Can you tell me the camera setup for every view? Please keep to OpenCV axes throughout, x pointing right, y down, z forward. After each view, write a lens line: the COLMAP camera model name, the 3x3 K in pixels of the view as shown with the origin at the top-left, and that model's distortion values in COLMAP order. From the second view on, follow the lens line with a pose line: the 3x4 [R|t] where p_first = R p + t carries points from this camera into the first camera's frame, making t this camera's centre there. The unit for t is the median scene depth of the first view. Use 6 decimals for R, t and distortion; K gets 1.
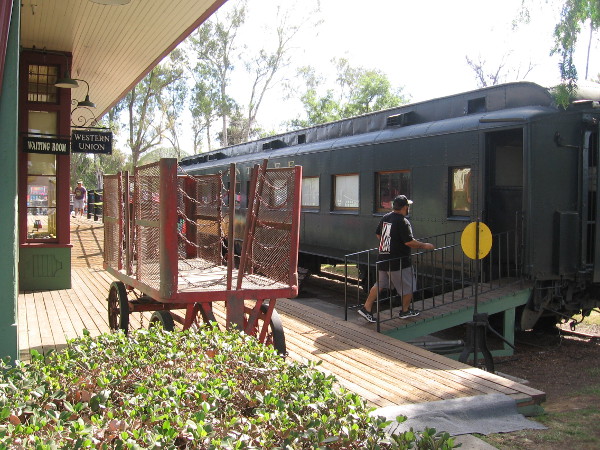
lens RADIAL K [[642.6, 0, 300.0], [0, 642.6, 225.0], [0, 0, 1]] dist [-0.162316, 0.014652]
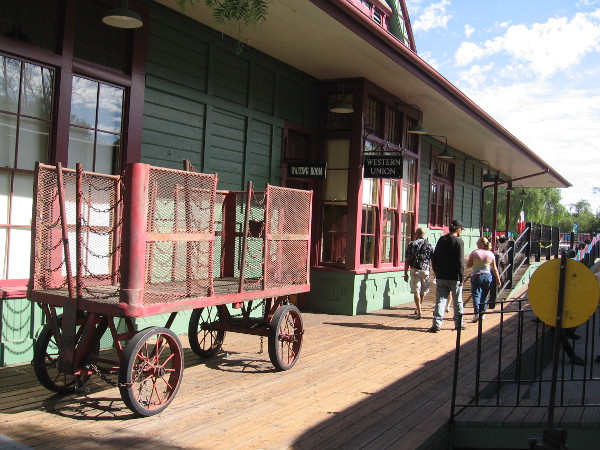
lens RADIAL K [[642.6, 0, 300.0], [0, 642.6, 225.0], [0, 0, 1]] dist [-0.162316, 0.014652]
pose [[0.597352, 0.014211, -0.801853, 0.433196], [-0.067270, 0.997207, -0.032441, -0.001827], [0.799153, 0.073319, 0.596640, 0.361052]]
